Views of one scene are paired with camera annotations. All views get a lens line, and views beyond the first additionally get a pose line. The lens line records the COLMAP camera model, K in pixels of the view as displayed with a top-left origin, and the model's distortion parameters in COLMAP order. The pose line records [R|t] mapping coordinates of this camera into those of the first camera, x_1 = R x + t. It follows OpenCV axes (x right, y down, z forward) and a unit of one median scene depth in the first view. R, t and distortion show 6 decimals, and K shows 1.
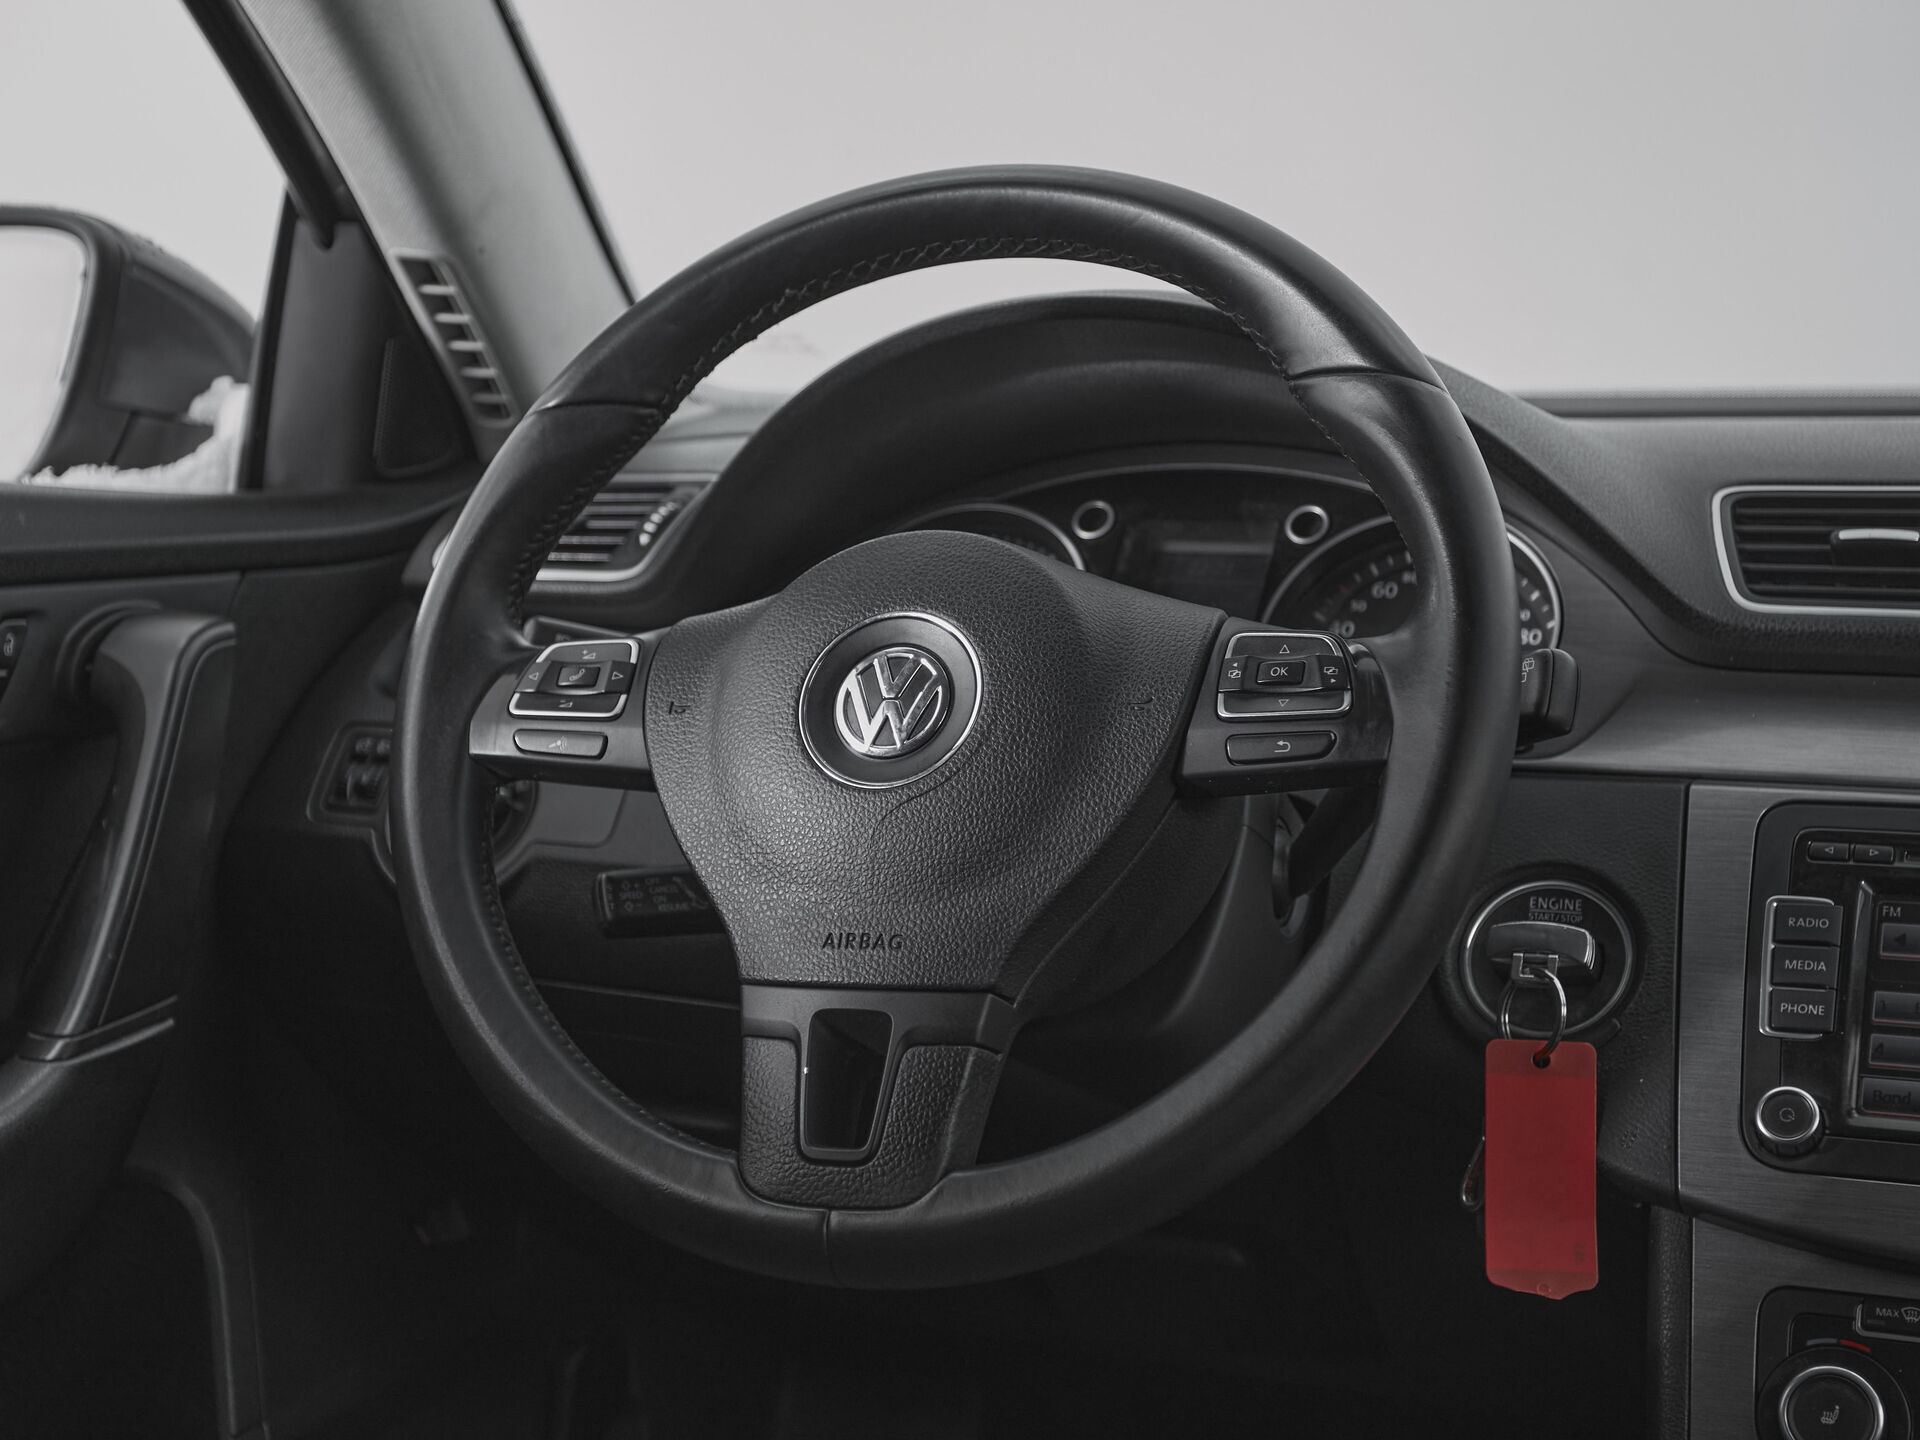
lens RADIAL K [[2956.1, 0, 929.2], [0, 2956.1, 718.7], [0, 0, 1]] dist [-0.002818, 0.121458]
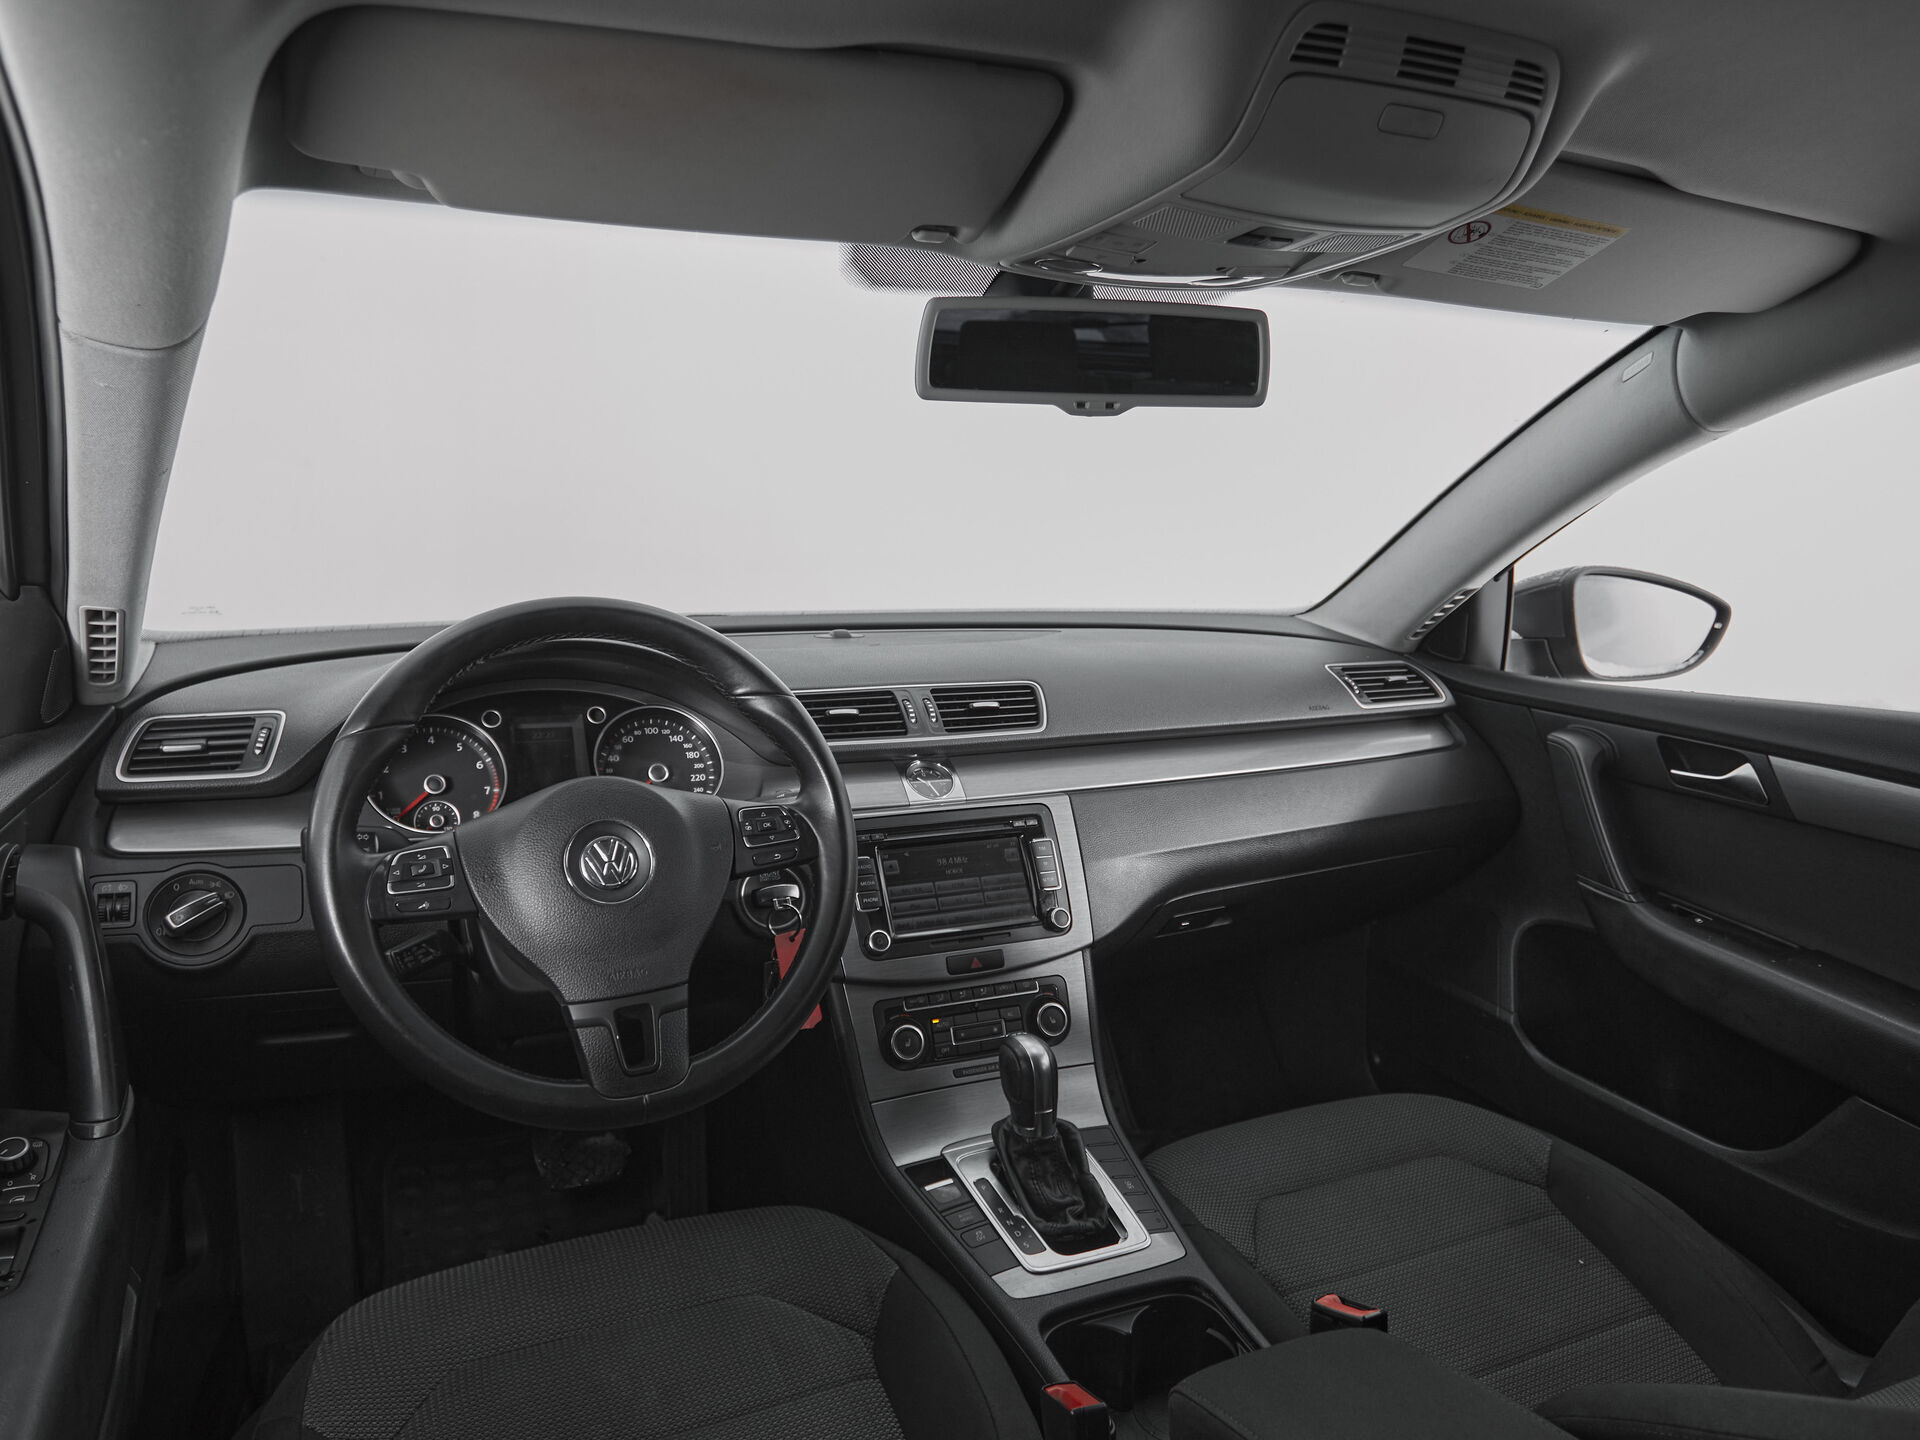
lens RADIAL K [[1268.8, 0, 886.6], [0, 1268.8, 784.8], [0, 0, 1]] dist [-0.000581, 0.000605]
pose [[0.701459, -0.152612, 0.696179, -0.486194], [0.048357, 0.984746, 0.167146, -0.198517], [-0.711068, -0.083581, 0.698138, 0.182990]]
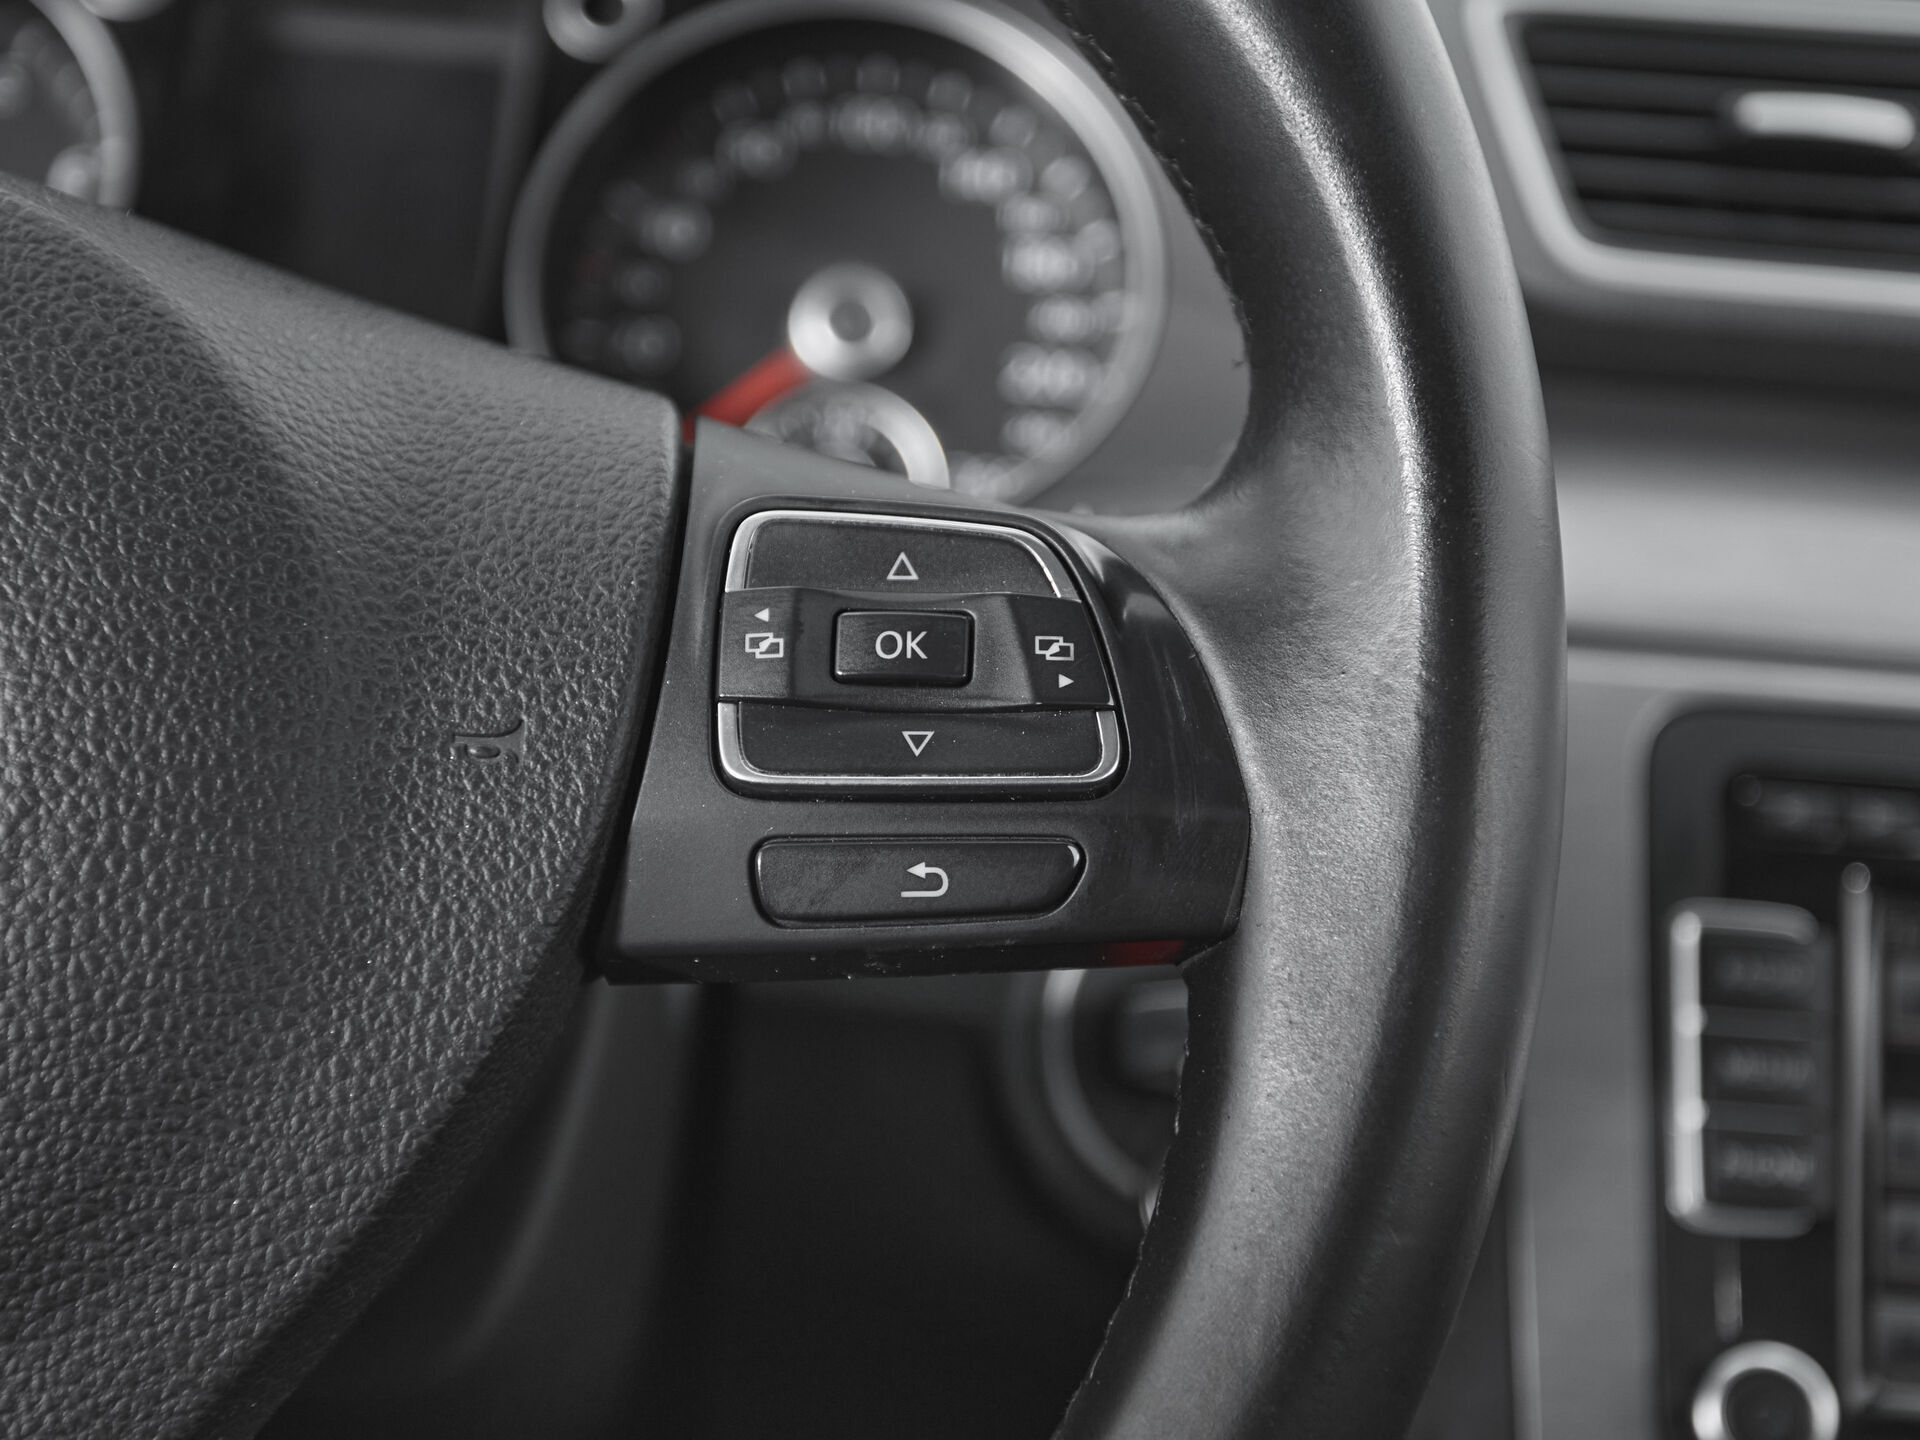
lens RADIAL K [[2956.1, 0, 929.2], [0, 2956.1, 718.7], [0, 0, 1]] dist [-0.002818, 0.121458]
pose [[0.931562, -0.053522, 0.359620, -0.001625], [-0.033285, 0.972398, 0.230942, -0.078705], [-0.362055, -0.227107, 0.904068, 0.625241]]
